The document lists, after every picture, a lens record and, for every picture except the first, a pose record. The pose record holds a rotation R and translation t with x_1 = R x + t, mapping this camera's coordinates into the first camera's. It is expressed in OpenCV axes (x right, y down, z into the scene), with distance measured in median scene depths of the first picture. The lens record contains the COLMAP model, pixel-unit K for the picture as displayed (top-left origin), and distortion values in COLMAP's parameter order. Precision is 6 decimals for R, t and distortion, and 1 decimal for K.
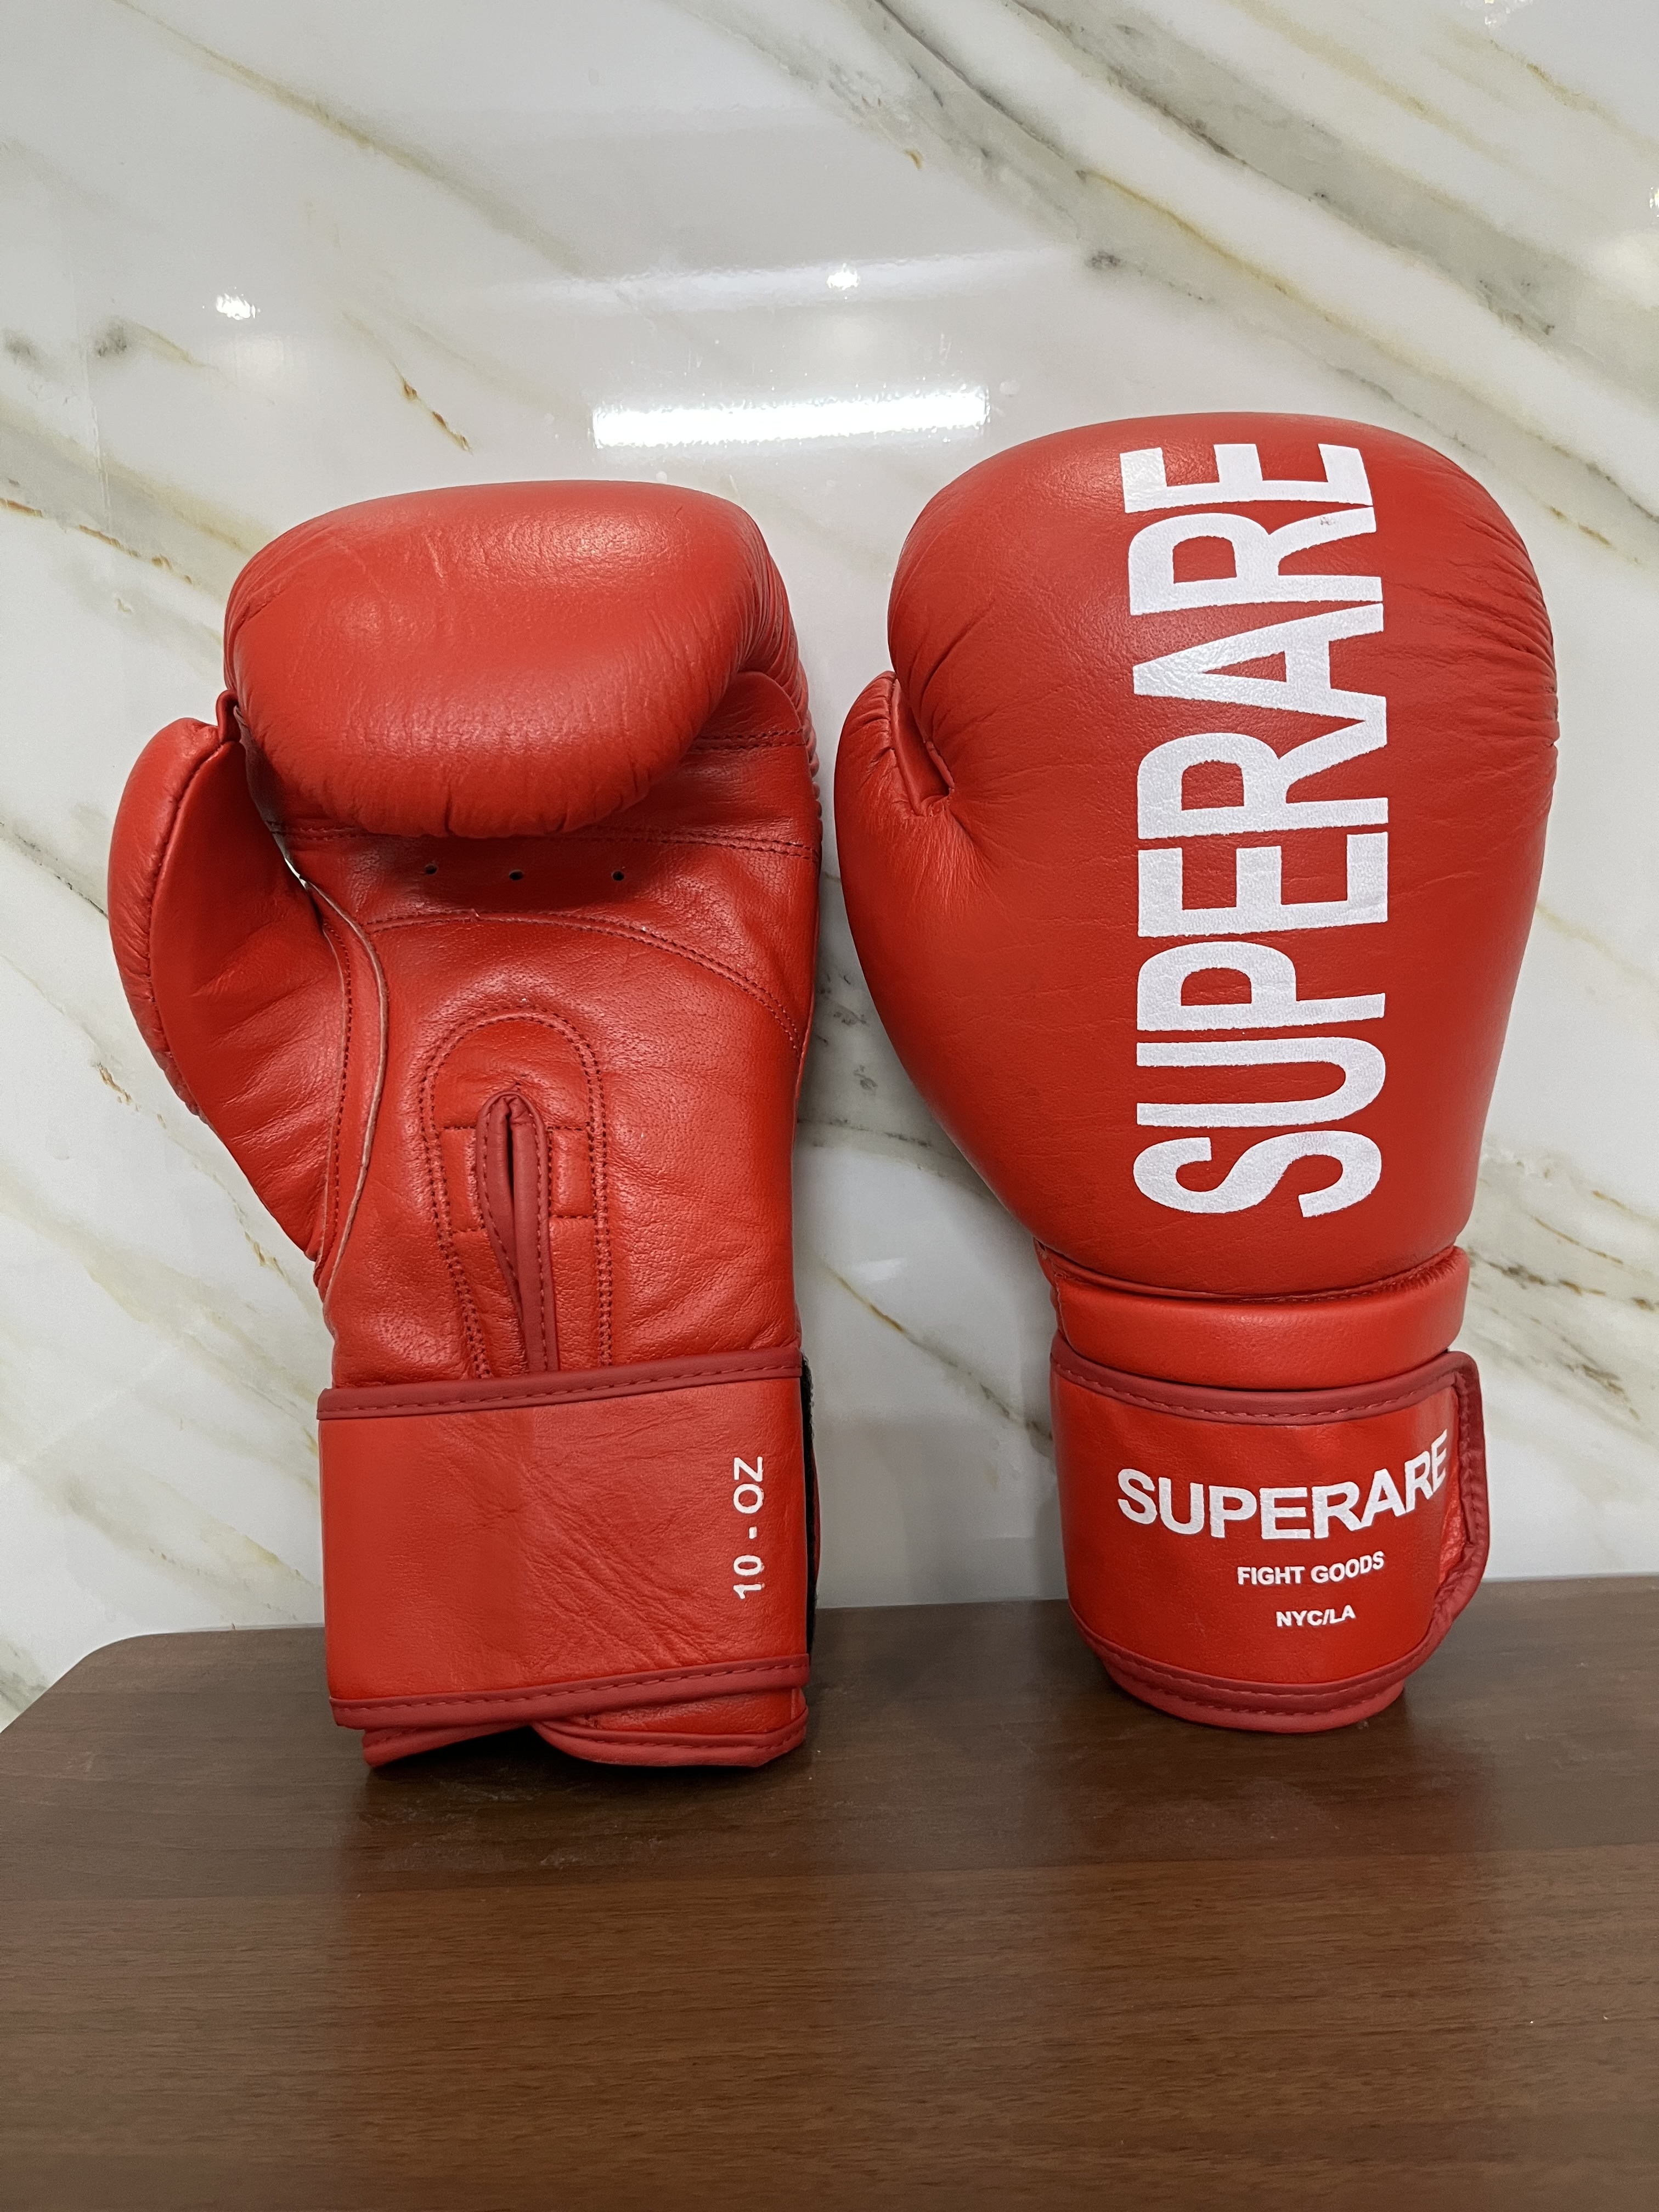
lens RADIAL K [[2193.7, 0, 829.5], [0, 2193.7, 1106.0], [0, 0, 1]] dist [0.251801, -0.522957]
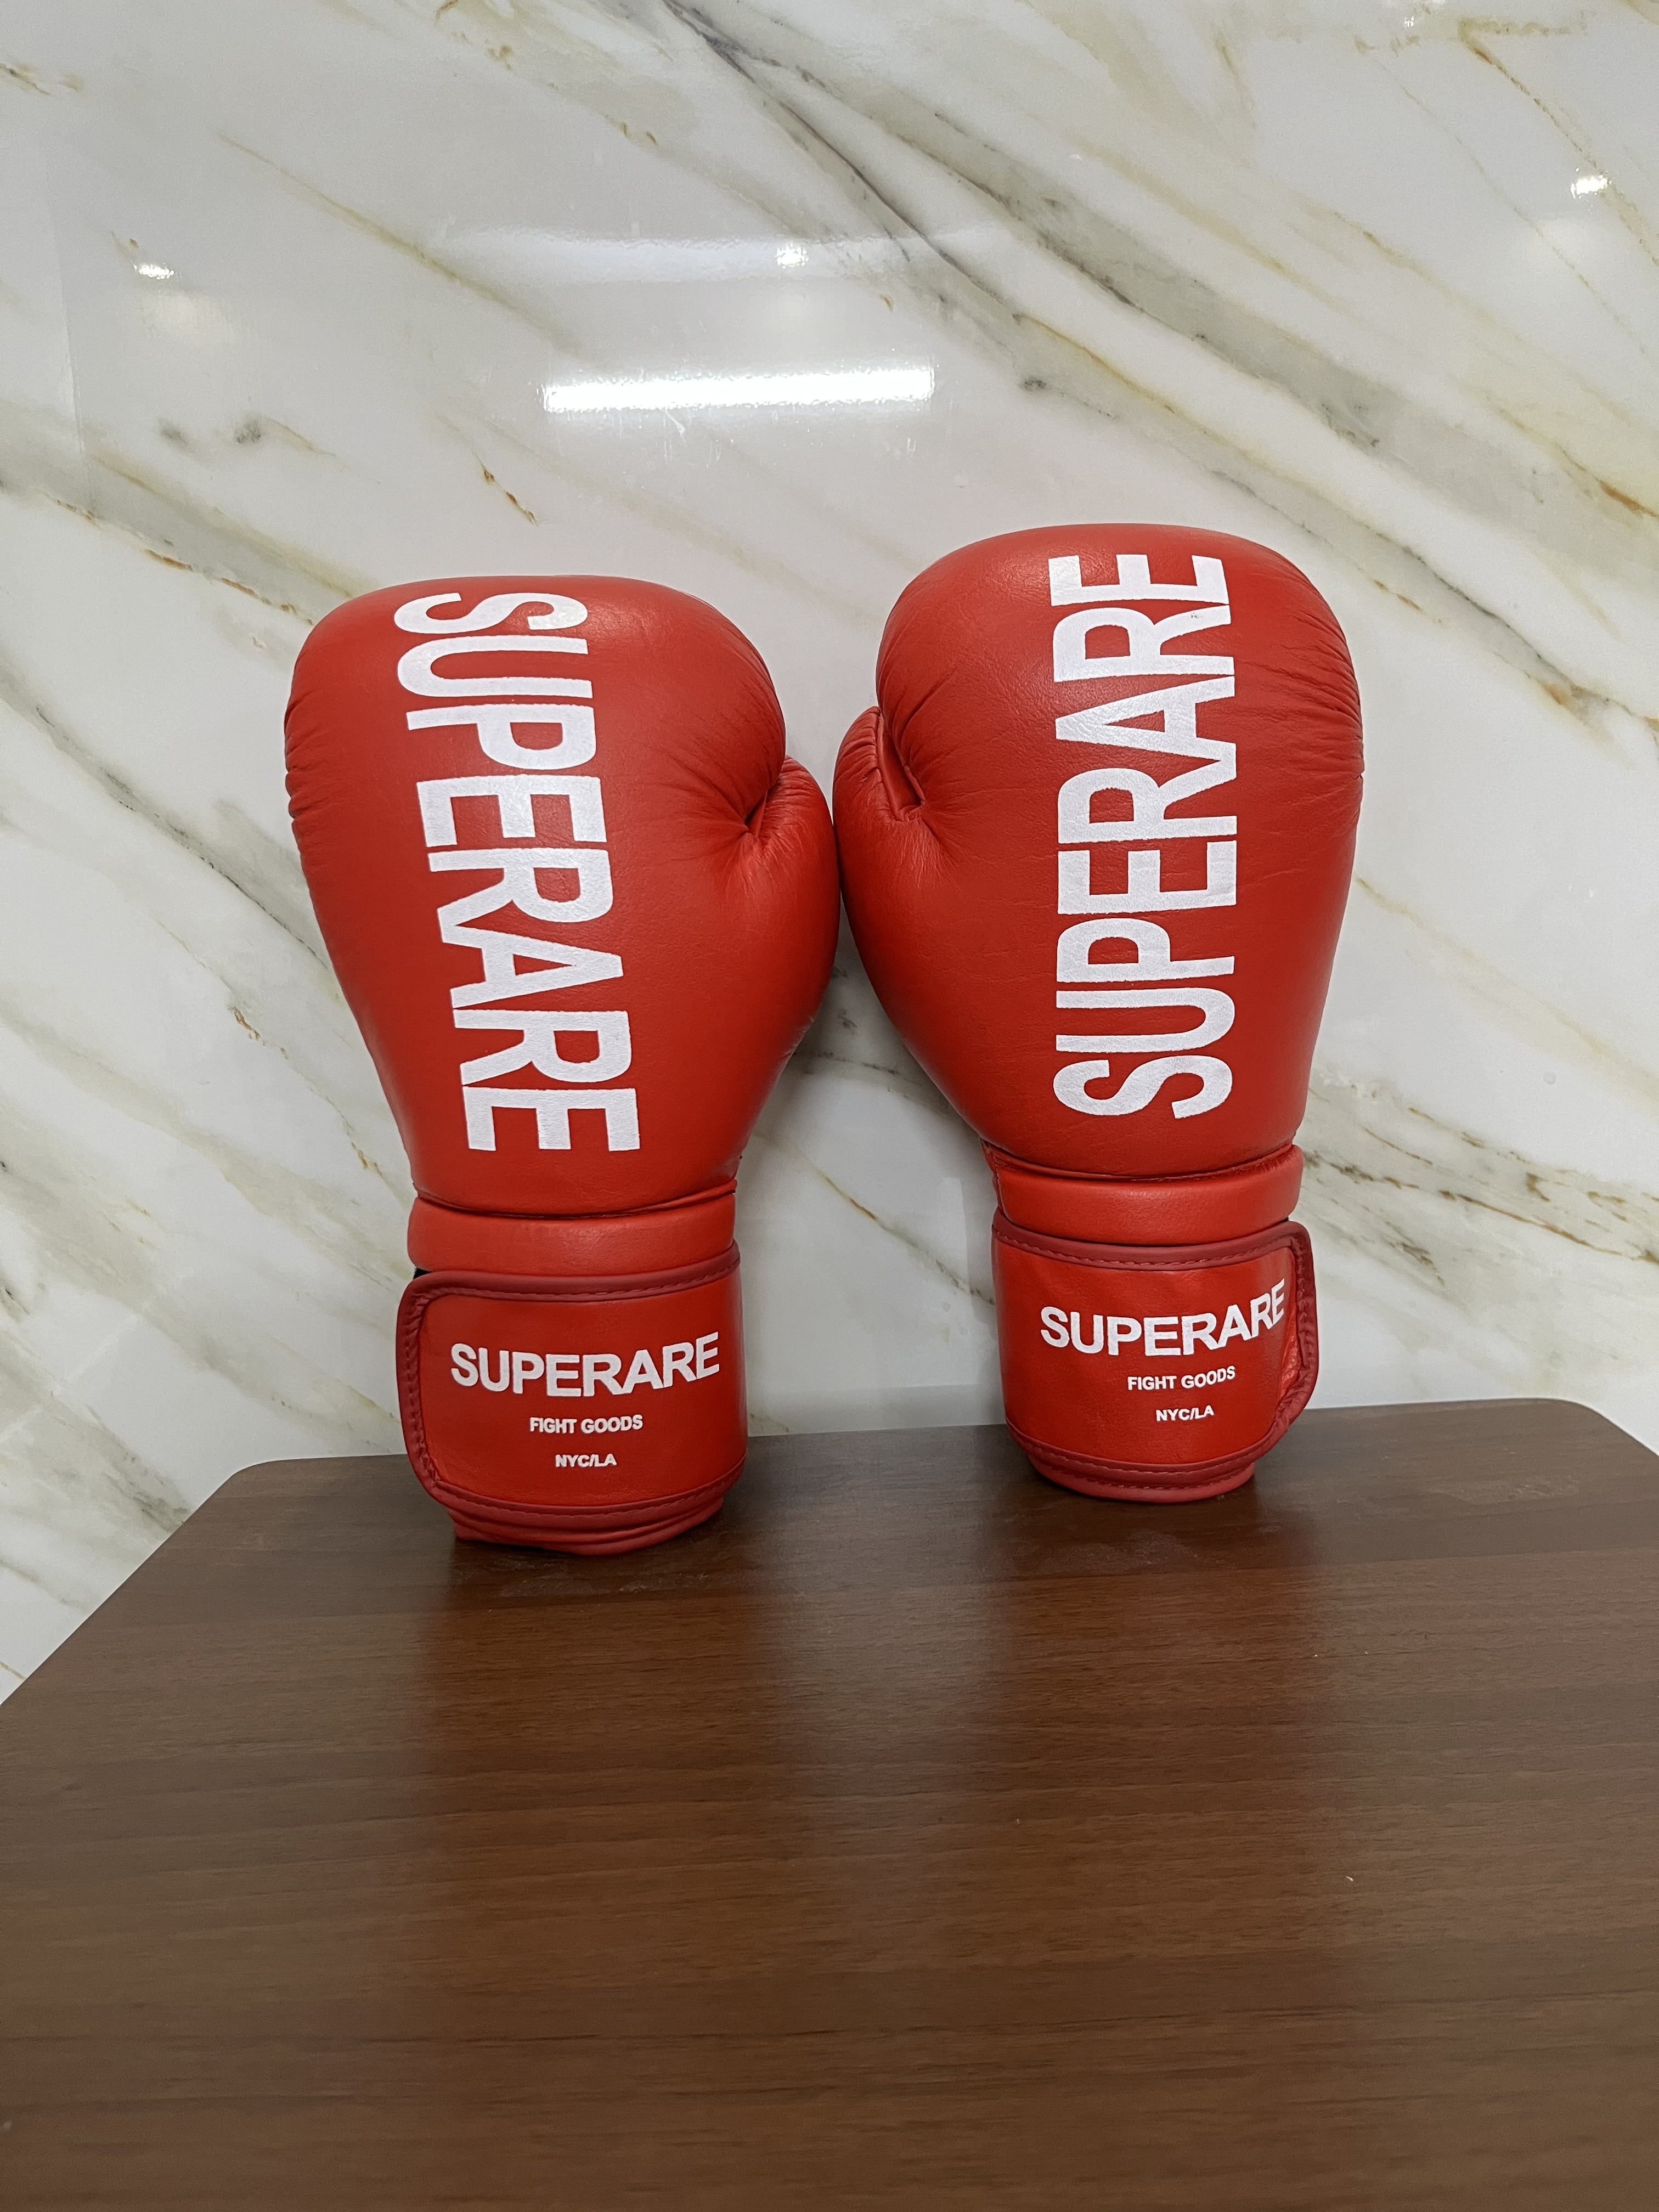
lens RADIAL K [[2193.7, 0, 829.5], [0, 2193.7, 1106.0], [0, 0, 1]] dist [0.251801, -0.522957]
pose [[0.999560, 0.000187, 0.029667, -0.039306], [-0.000856, 0.999746, 0.022535, 0.010807], [-0.029655, -0.022551, 0.999306, -0.340644]]
